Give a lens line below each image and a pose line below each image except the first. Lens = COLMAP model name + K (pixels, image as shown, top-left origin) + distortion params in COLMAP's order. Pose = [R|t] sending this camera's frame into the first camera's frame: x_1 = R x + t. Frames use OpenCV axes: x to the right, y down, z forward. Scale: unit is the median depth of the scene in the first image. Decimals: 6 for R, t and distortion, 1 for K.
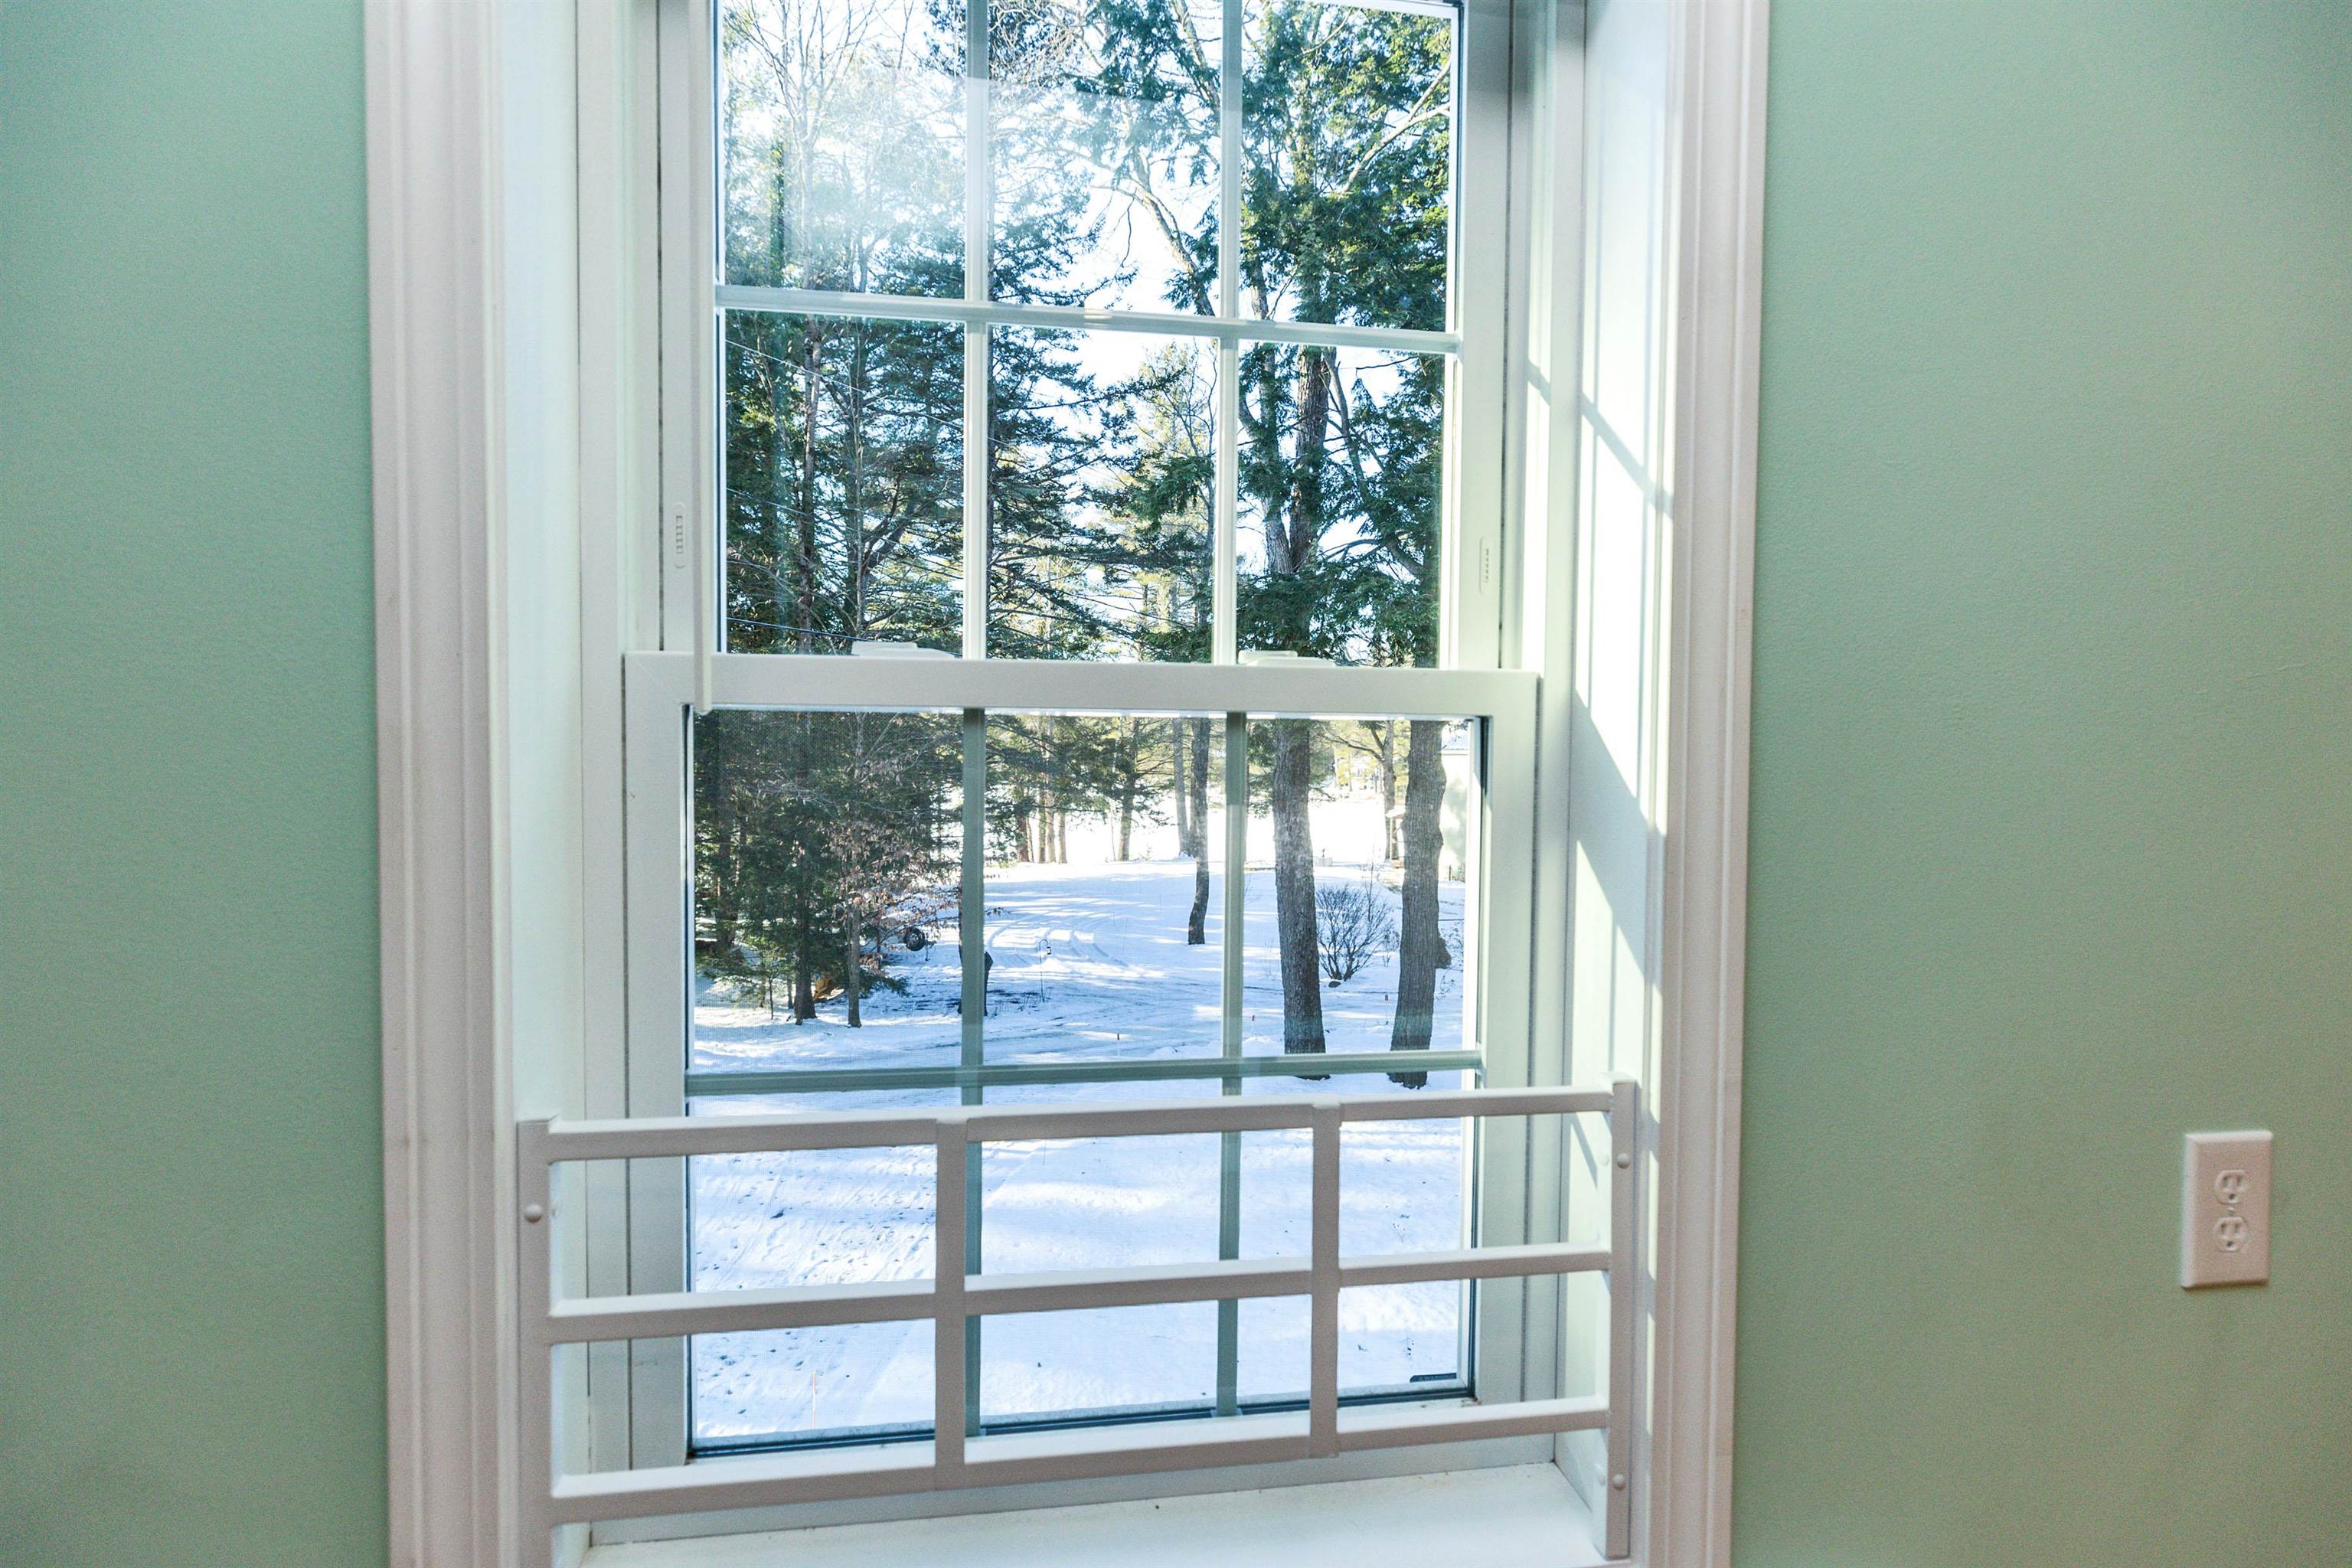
lens RADIAL K [[1066.5, 0, 1171.9], [0, 1066.5, 785.9], [0, 0, 1]] dist [0.003170, -0.000081]
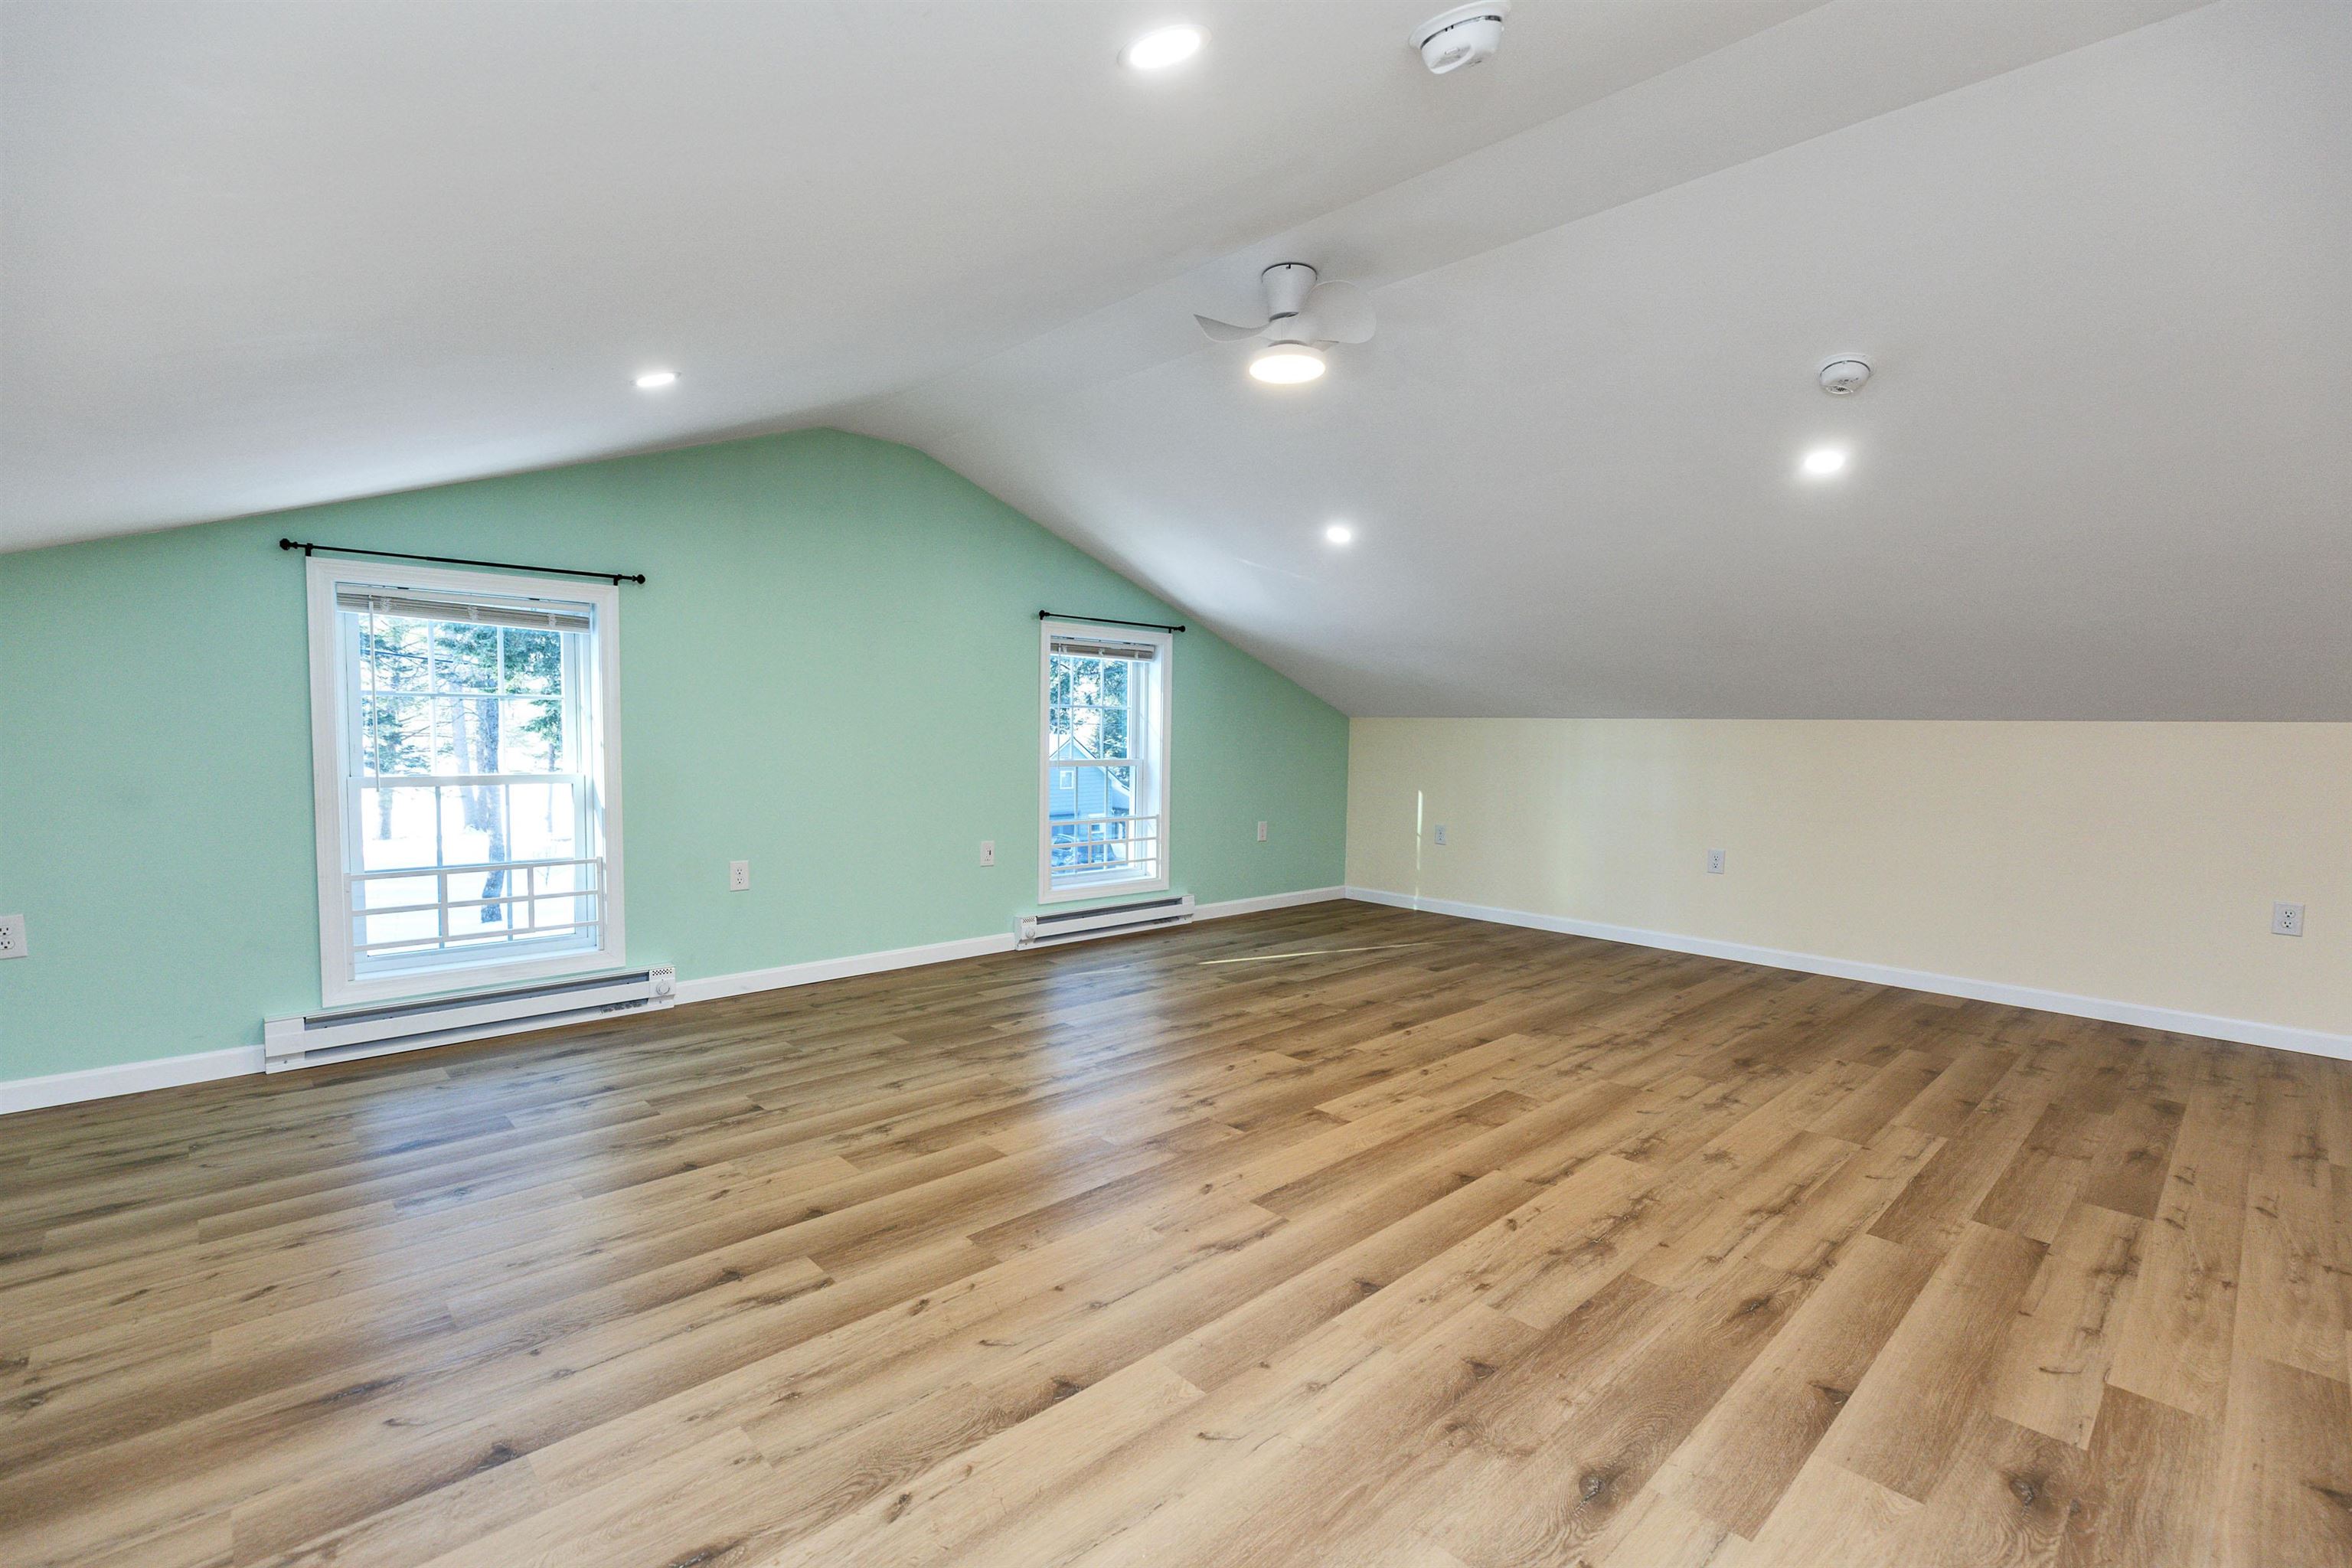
lens RADIAL K [[1049.0, 0, 1168.5], [0, 1049.0, 795.4], [0, 0, 1]] dist [0.003243, 0.000045]
pose [[0.824846, -0.034038, 0.564331, -0.159667], [0.006565, 0.998695, 0.050641, -0.260272], [-0.565319, -0.038066, 0.823994, -4.732668]]
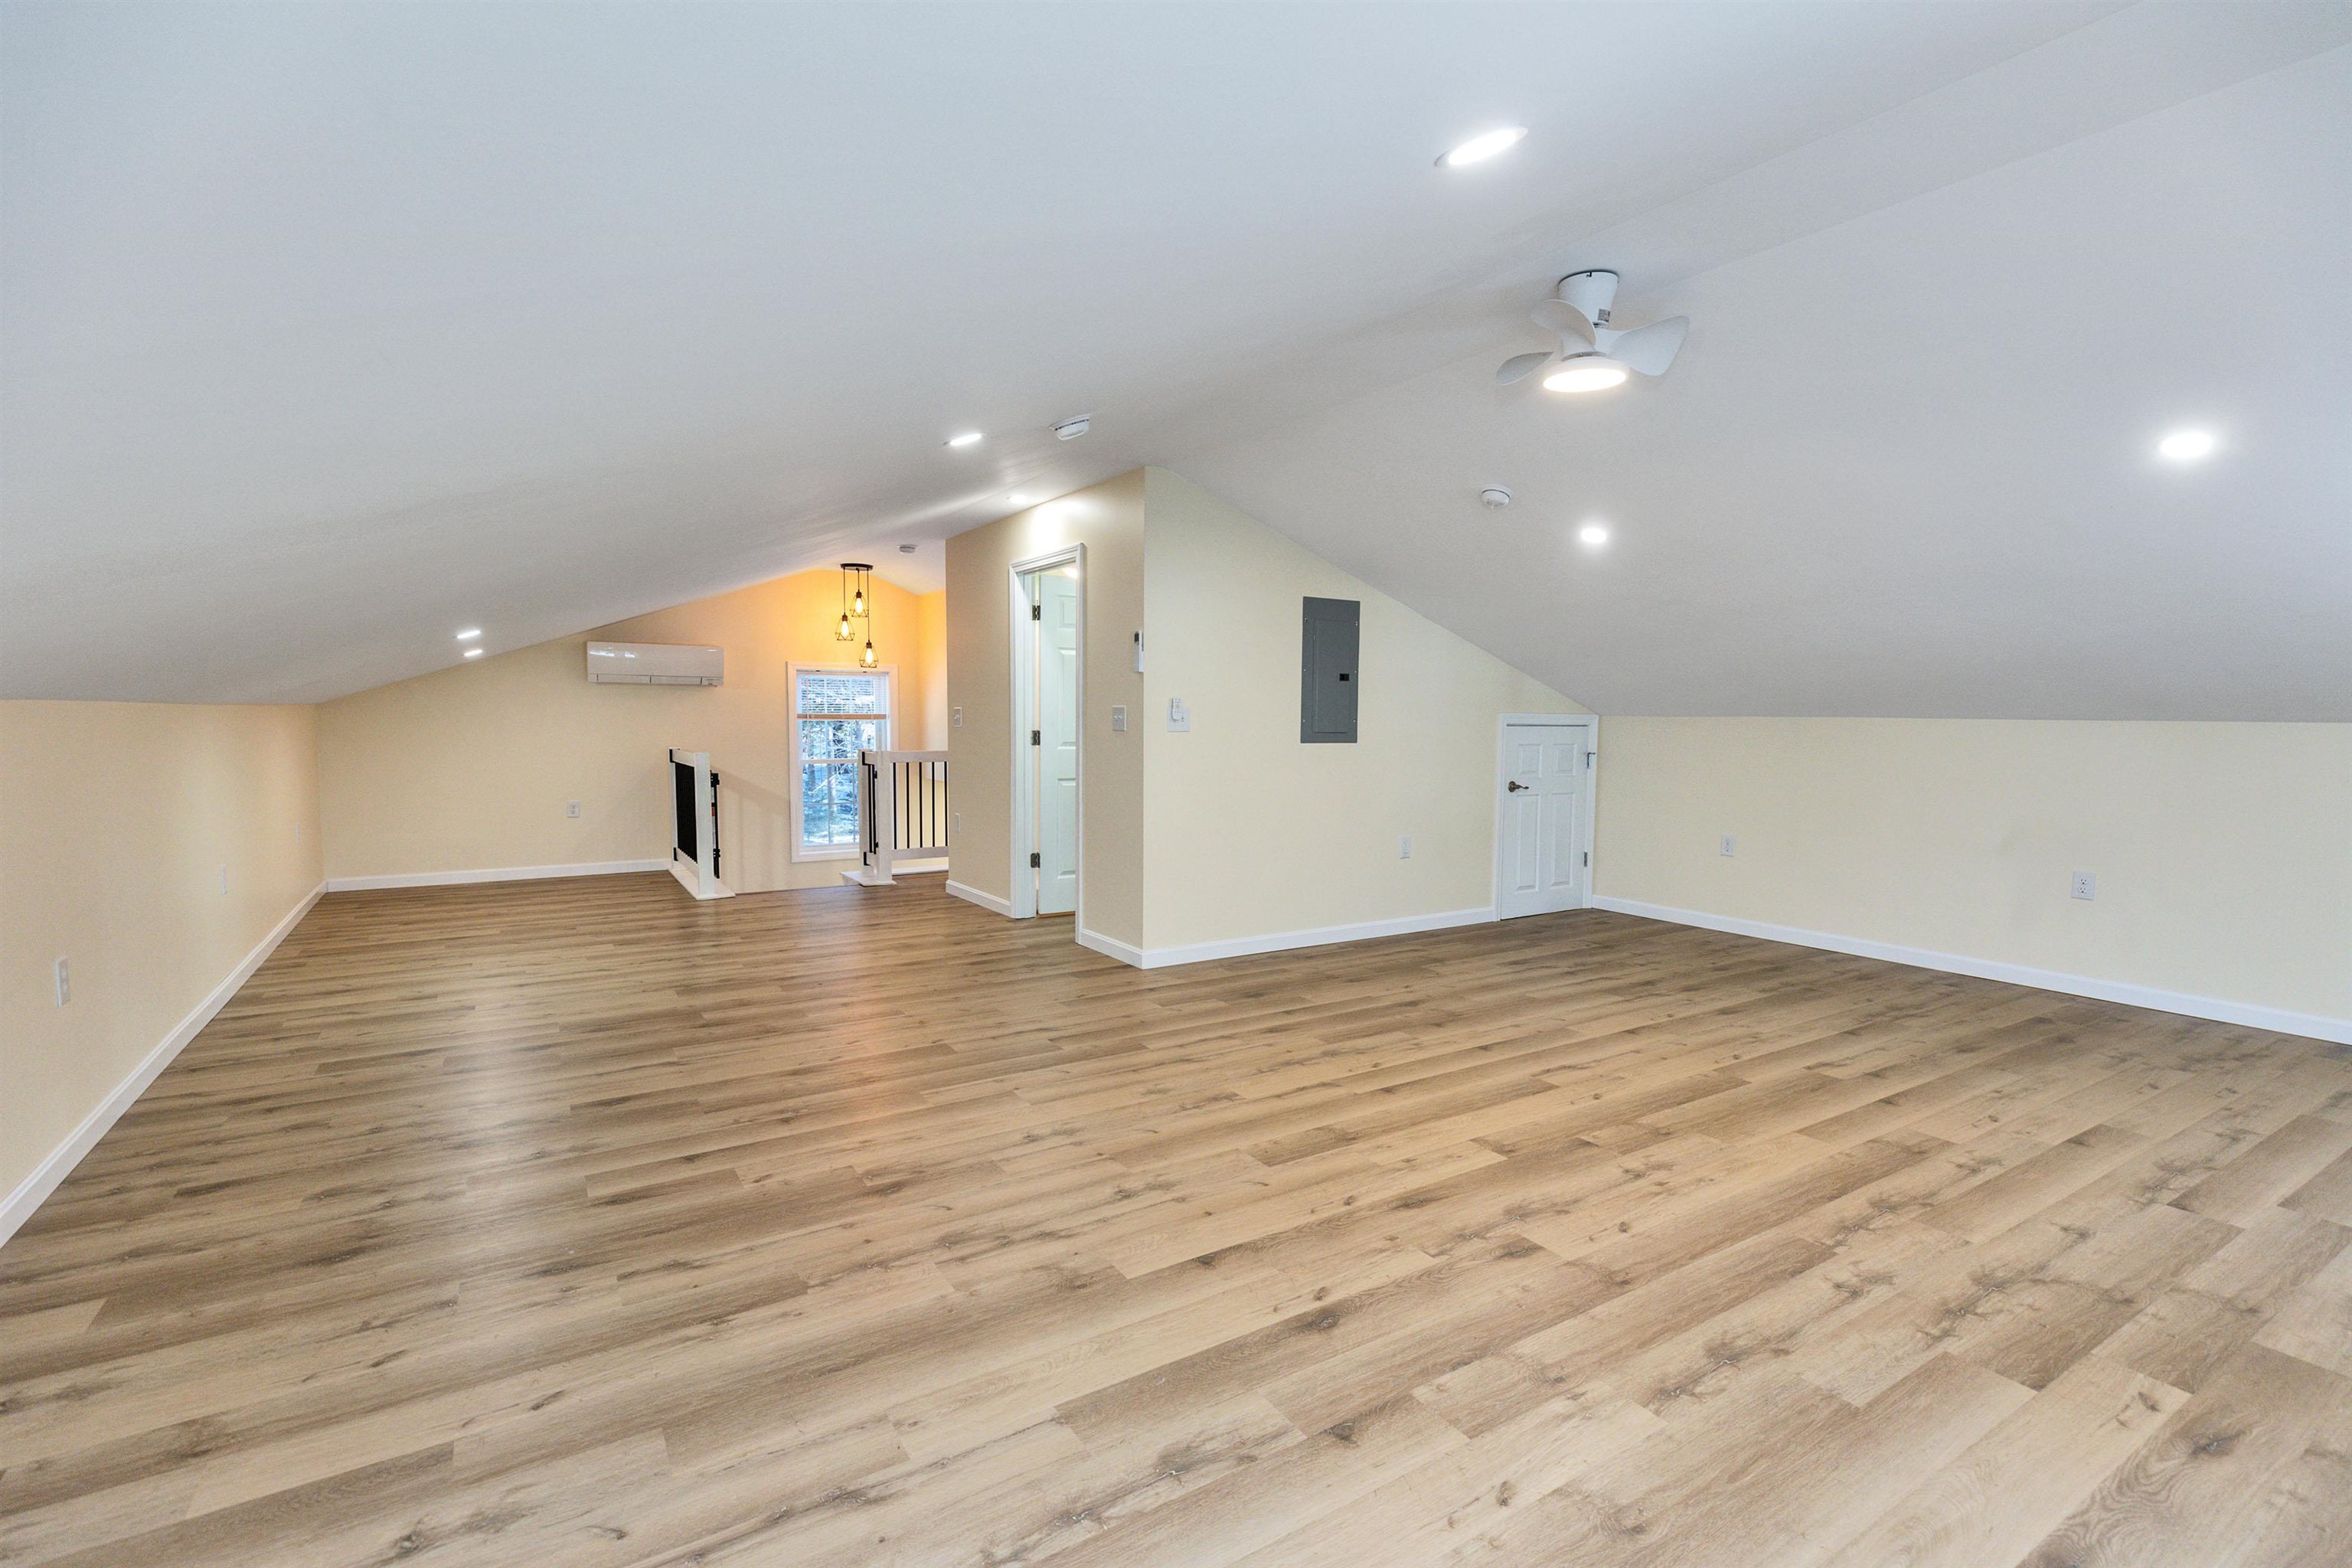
lens RADIAL K [[1066.5, 0, 1171.9], [0, 1066.5, 785.9], [0, 0, 1]] dist [0.003170, -0.000081]
pose [[-0.917344, 0.005773, -0.398055, 5.123938], [-0.031145, 0.995789, 0.086218, -0.455322], [0.396876, 0.091489, -0.913301, 1.090219]]
